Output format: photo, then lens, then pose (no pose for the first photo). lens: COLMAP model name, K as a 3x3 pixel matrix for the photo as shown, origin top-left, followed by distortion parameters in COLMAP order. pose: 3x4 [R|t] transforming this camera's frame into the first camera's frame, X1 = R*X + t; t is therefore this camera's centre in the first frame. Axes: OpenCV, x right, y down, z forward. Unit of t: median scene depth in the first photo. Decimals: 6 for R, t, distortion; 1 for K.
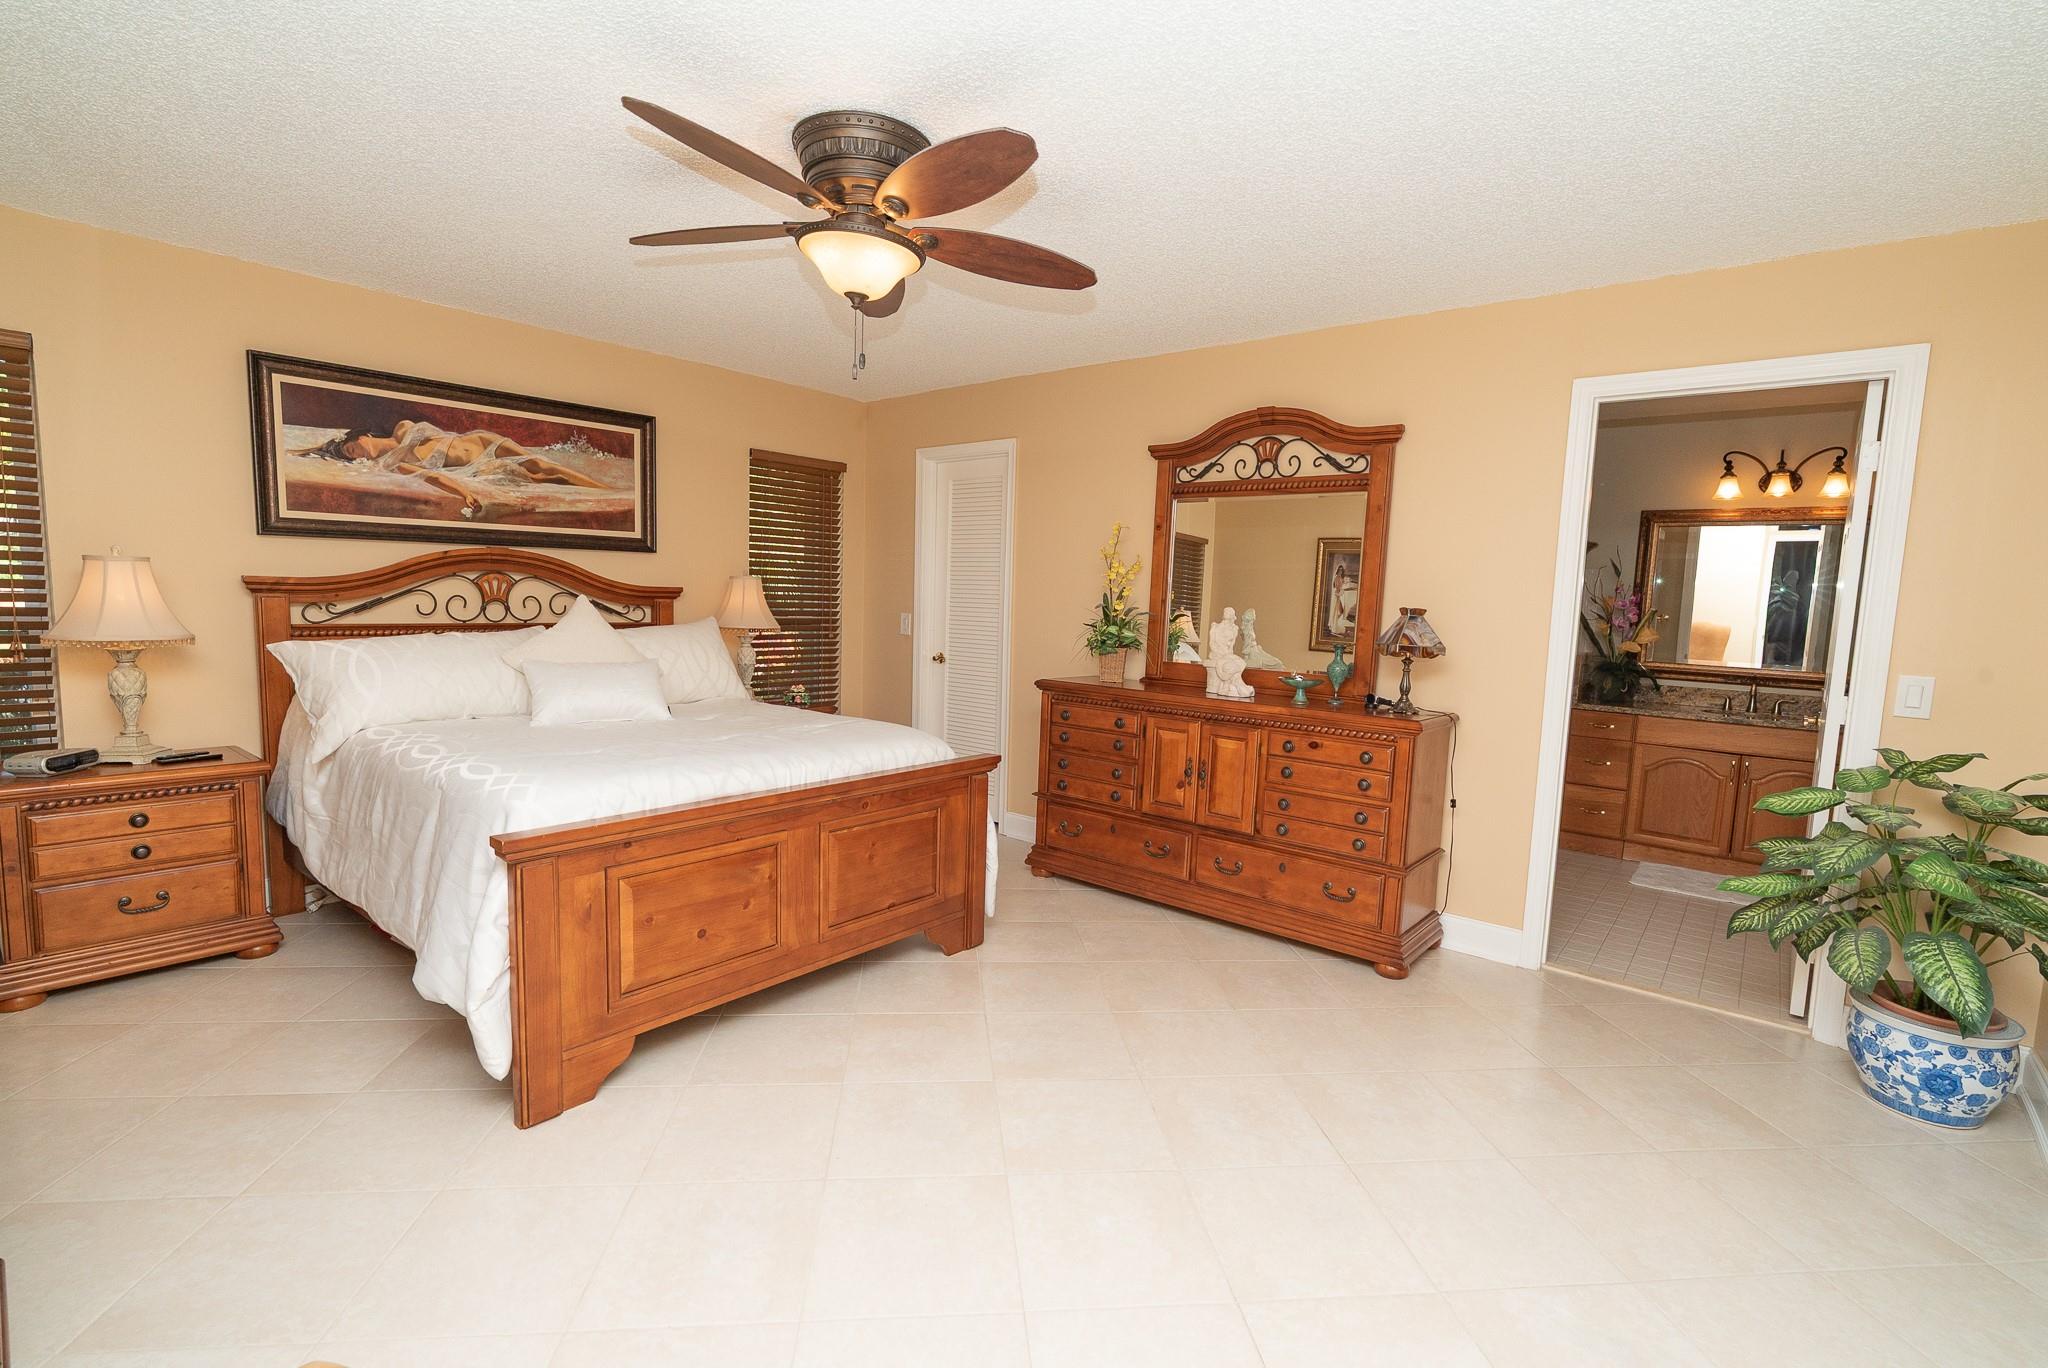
lens RADIAL K [[925.0, 0, 1026.5], [0, 925.0, 688.1], [0, 0, 1]] dist [-0.009101, 0.004590]
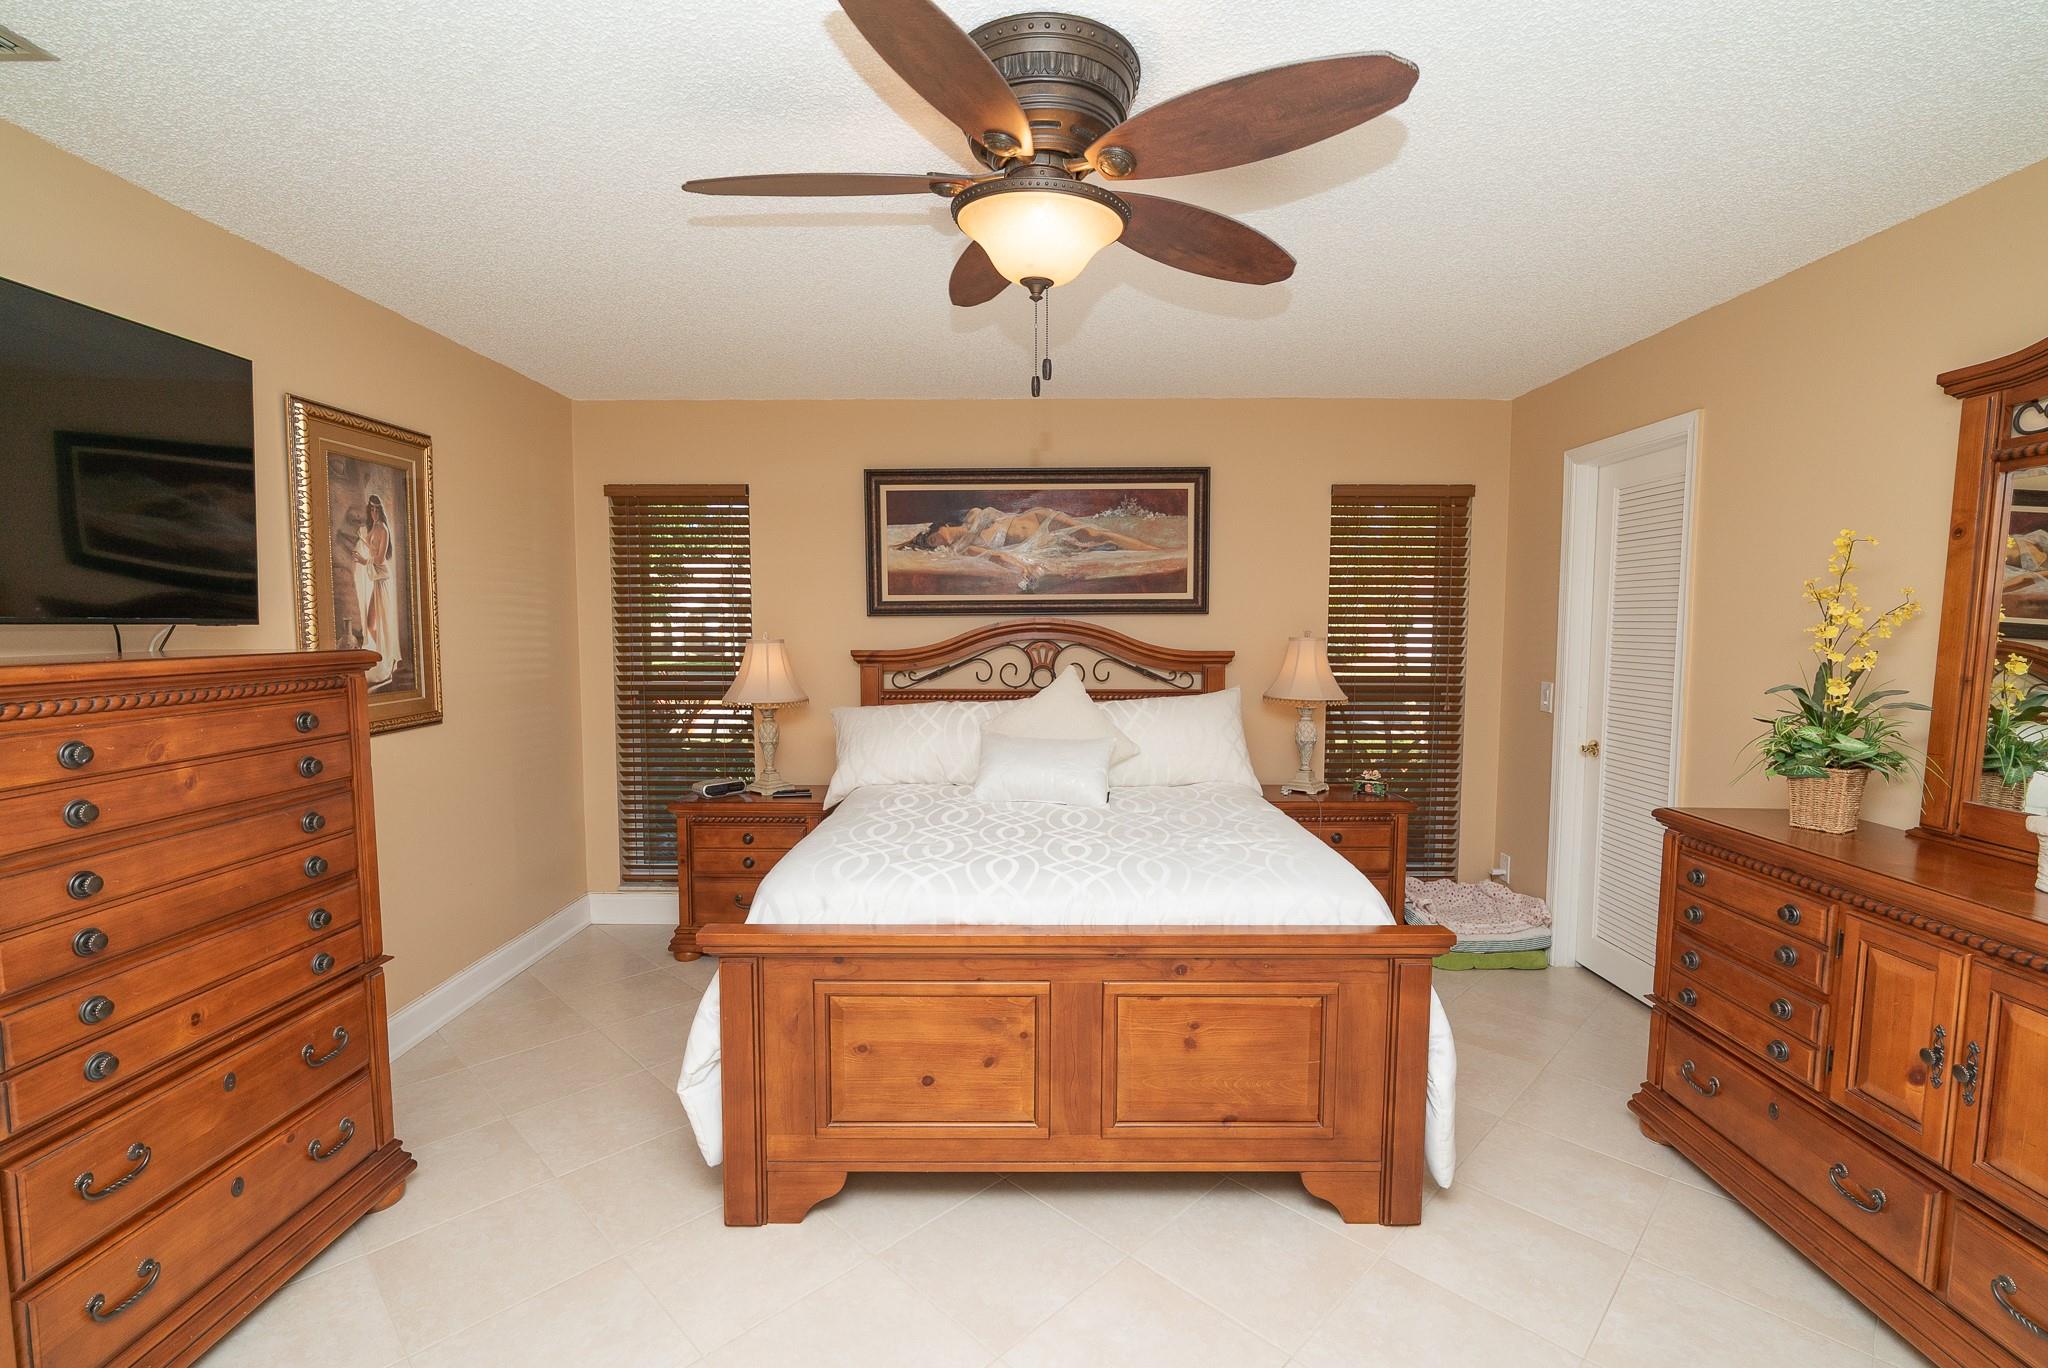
lens RADIAL K [[925.0, 0, 1026.7], [0, 925.0, 692.2], [0, 0, 1]] dist [-0.009101, 0.004590]
pose [[0.635929, 0.031674, -0.771097, 0.228665], [-0.061592, 0.998053, -0.009798, -0.057778], [0.769285, 0.053724, 0.636642, 0.331412]]
